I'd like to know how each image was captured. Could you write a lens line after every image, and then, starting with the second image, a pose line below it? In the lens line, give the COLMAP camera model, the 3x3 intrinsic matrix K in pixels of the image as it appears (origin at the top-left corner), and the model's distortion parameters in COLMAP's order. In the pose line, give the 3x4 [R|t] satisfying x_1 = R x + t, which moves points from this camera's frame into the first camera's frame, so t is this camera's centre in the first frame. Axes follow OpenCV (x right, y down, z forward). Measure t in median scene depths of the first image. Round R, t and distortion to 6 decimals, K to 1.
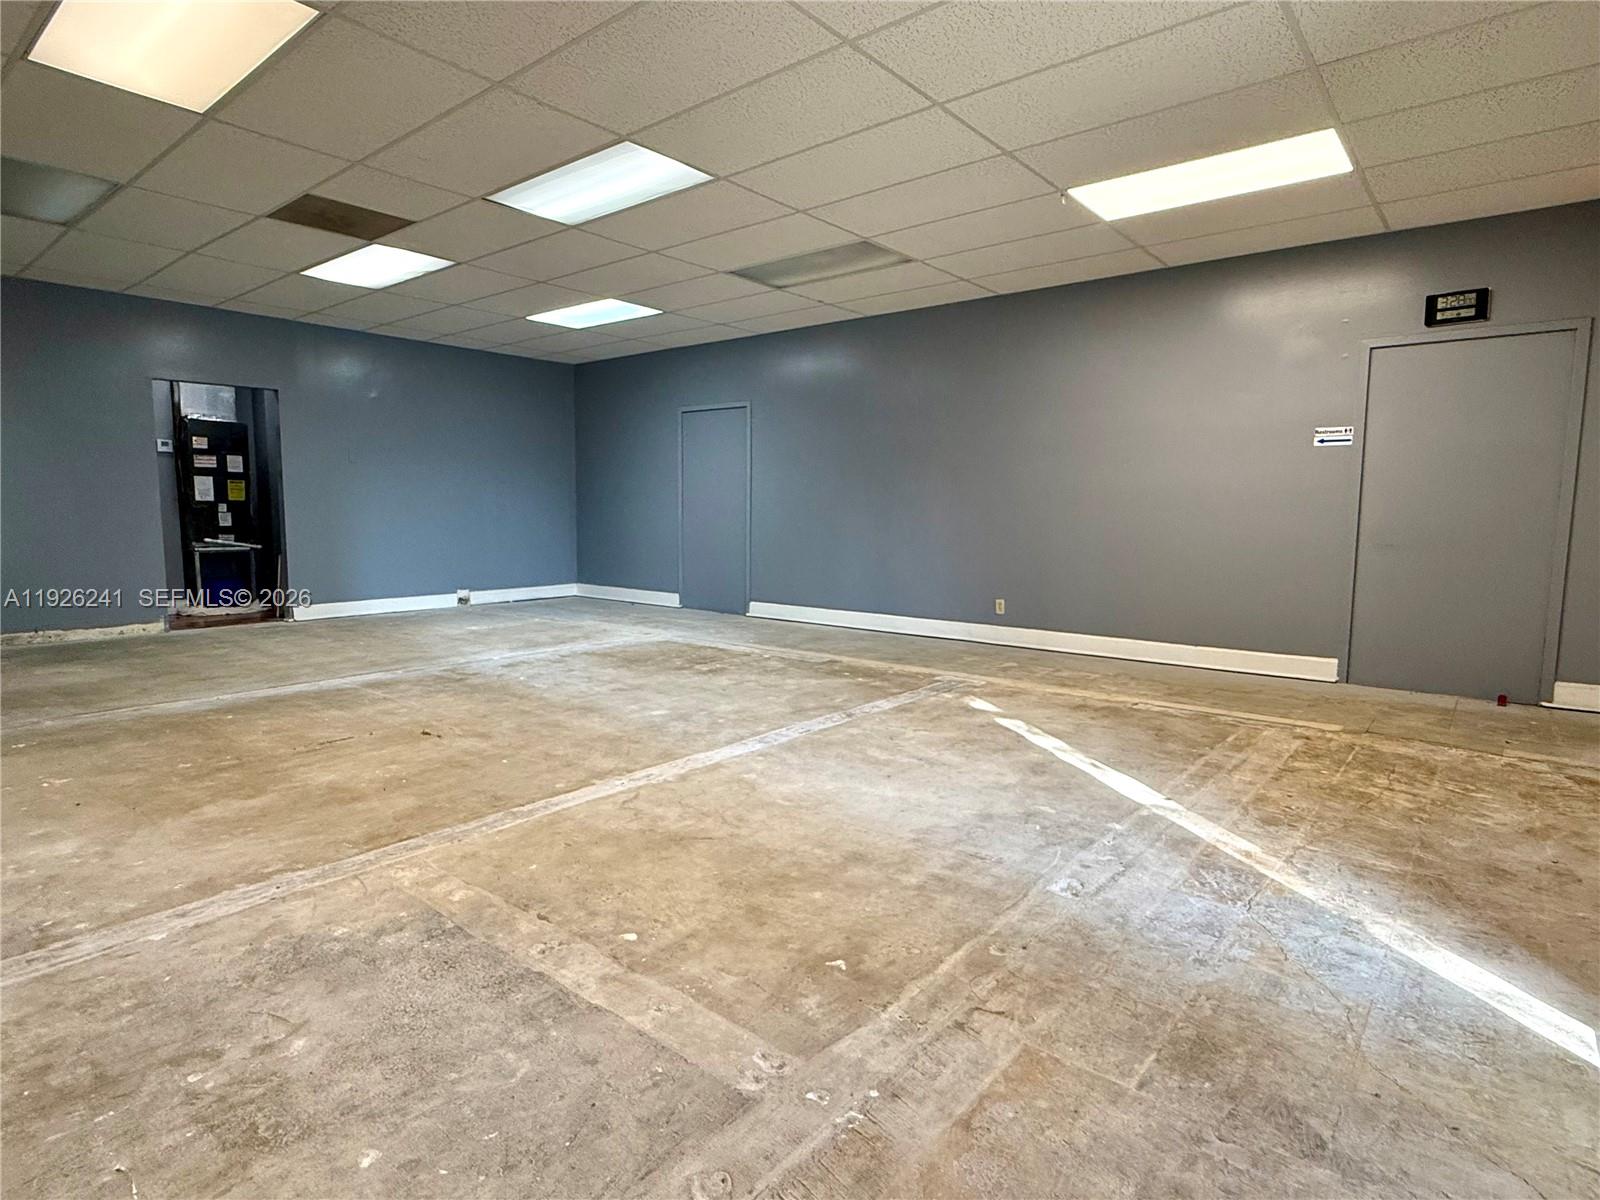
lens RADIAL K [[858.5, 0, 800.7], [0, 858.5, 602.3], [0, 0, 1]] dist [0.000079, 0.000281]
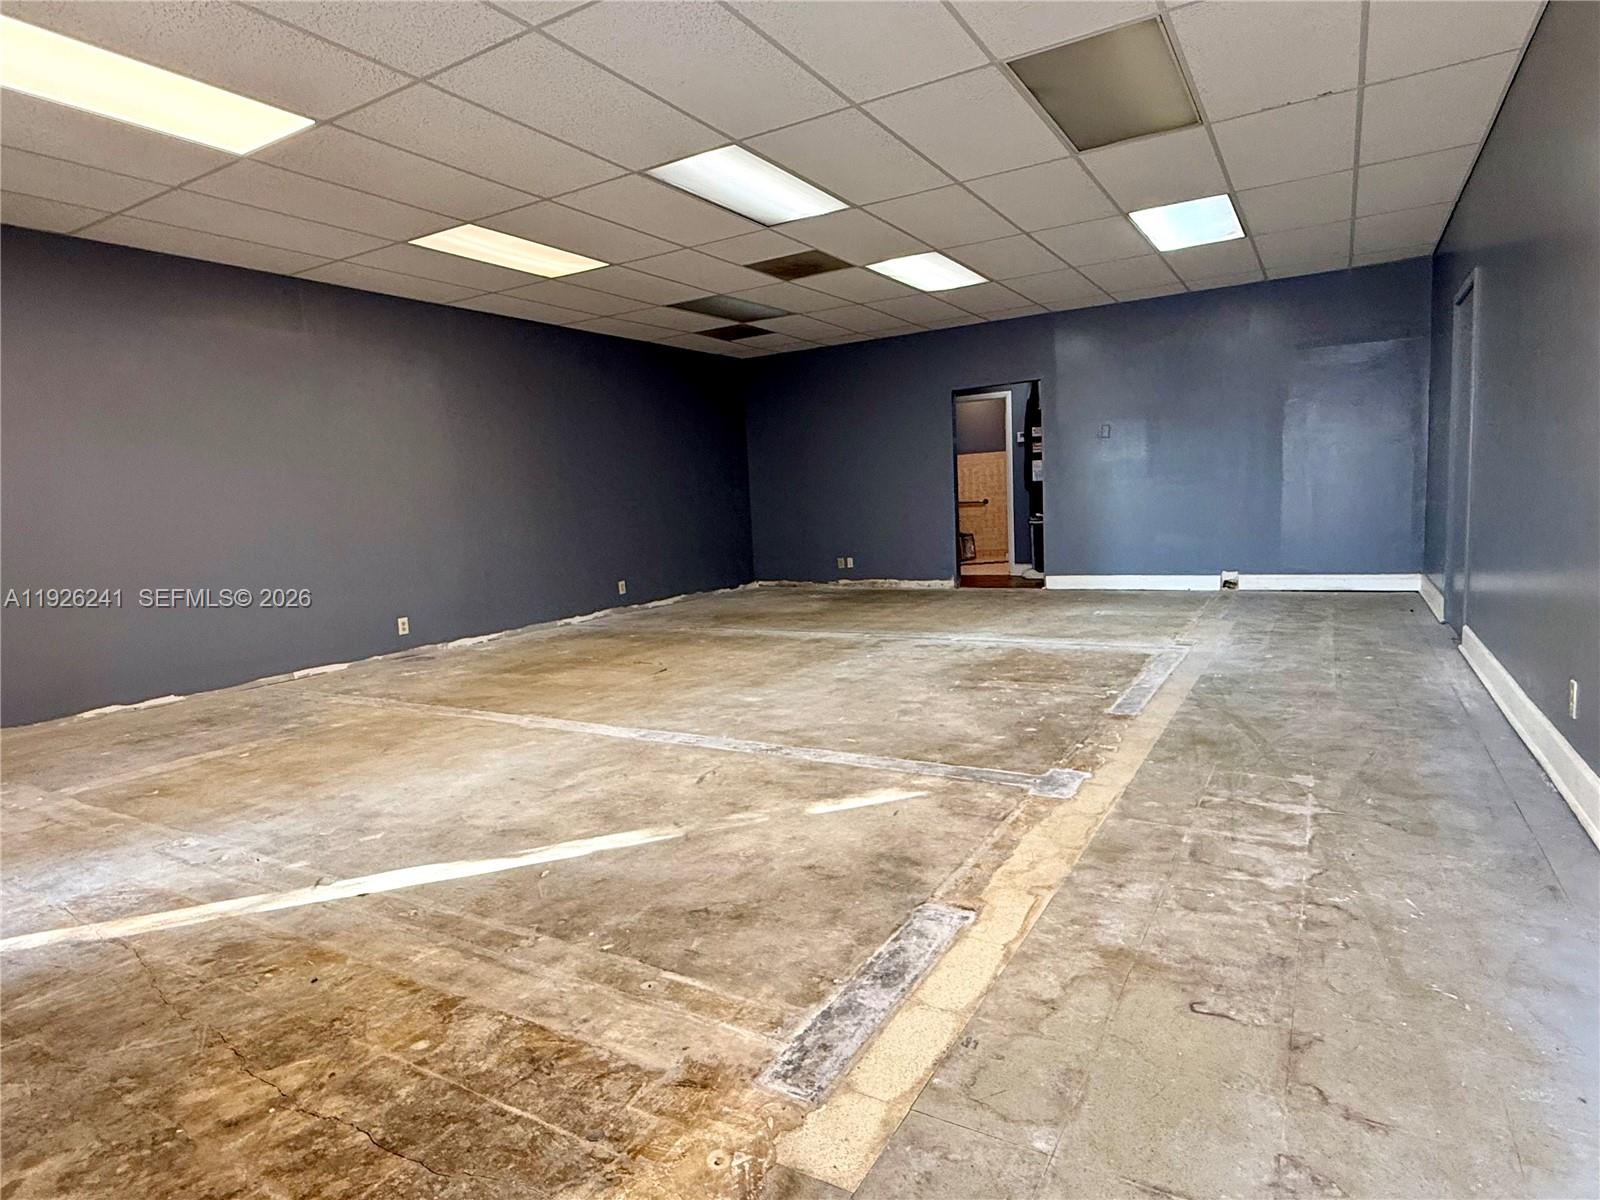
lens RADIAL K [[902.0, 0, 792.5], [0, 902.0, 604.8], [0, 0, 1]] dist [0.007946, -0.001565]
pose [[0.145690, 0.101426, -0.984117, 1.208631], [-0.055575, 0.993999, 0.094217, -0.117868], [0.987768, 0.040966, 0.150453, 1.210827]]
